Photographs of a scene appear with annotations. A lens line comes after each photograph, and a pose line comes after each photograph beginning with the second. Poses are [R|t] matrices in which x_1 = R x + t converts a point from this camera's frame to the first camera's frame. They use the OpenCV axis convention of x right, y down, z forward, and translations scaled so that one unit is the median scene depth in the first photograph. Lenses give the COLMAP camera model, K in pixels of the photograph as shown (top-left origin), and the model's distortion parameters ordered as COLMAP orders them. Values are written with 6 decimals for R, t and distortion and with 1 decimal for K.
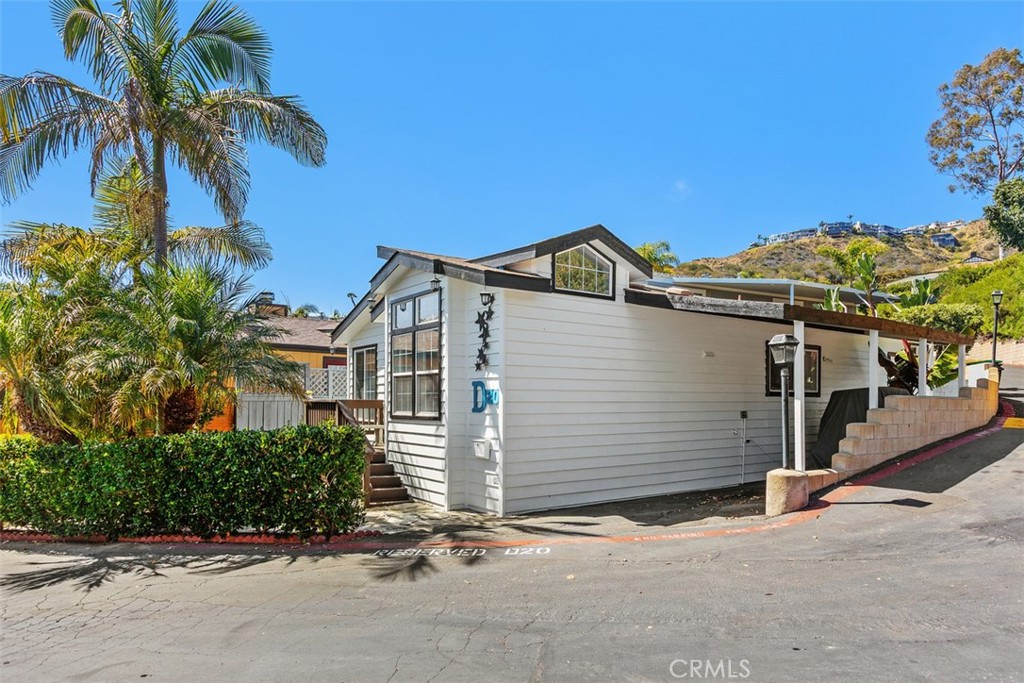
lens RADIAL K [[638.3, 0, 527.0], [0, 638.3, 419.3], [0, 0, 1]] dist [-0.005739, -0.005753]
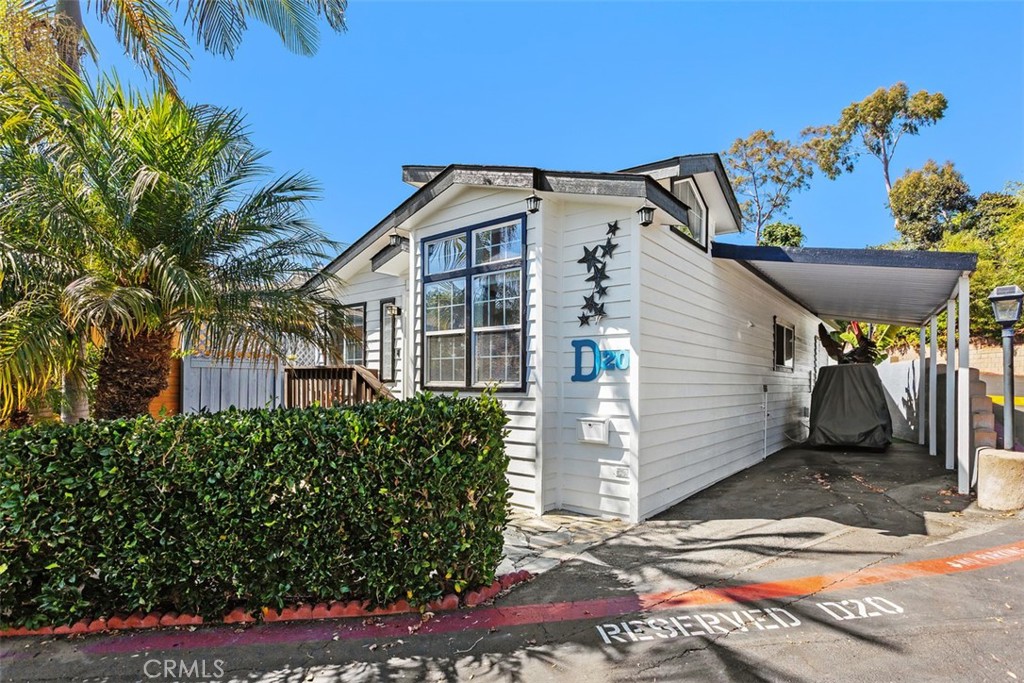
lens RADIAL K [[527.8, 0, 549.5], [0, 527.8, 397.2], [0, 0, 1]] dist [-0.015539, 0.002077]
pose [[0.965070, -0.000197, 0.261990, -0.285669], [-0.000547, 0.999996, 0.002767, 0.006238], [-0.261990, -0.002814, 0.965067, 0.424304]]
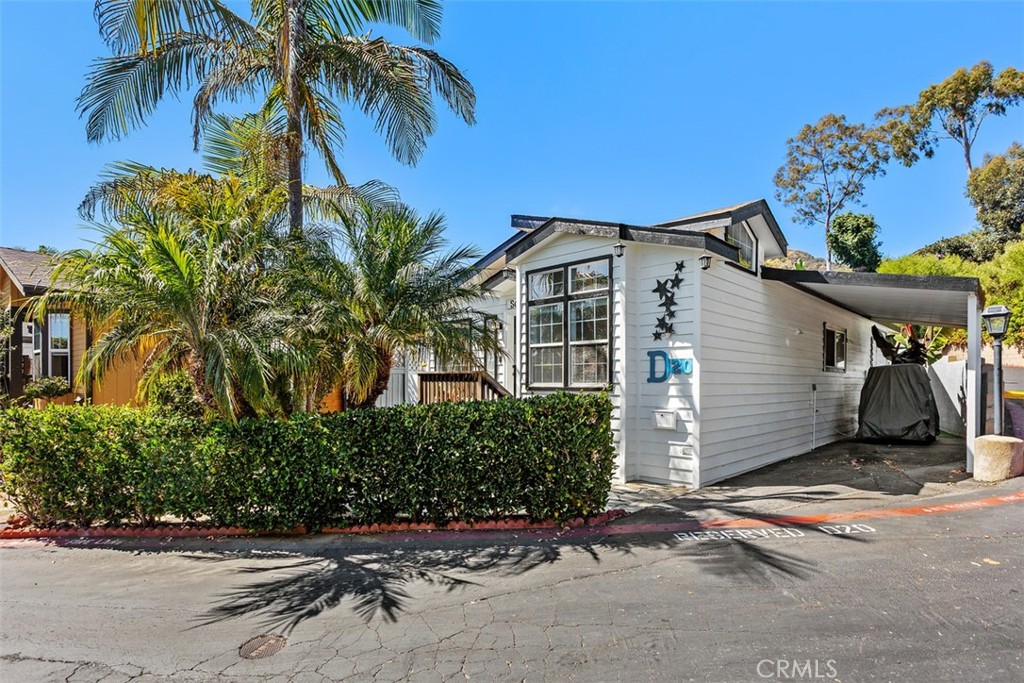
lens RADIAL K [[527.8, 0, 548.3], [0, 527.8, 404.4], [0, 0, 1]] dist [-0.015539, 0.002077]
pose [[0.988099, -0.004892, 0.153742, -0.378454], [0.002384, 0.999861, 0.016494, 0.009552], [-0.153802, -0.015931, 0.987973, 0.226177]]
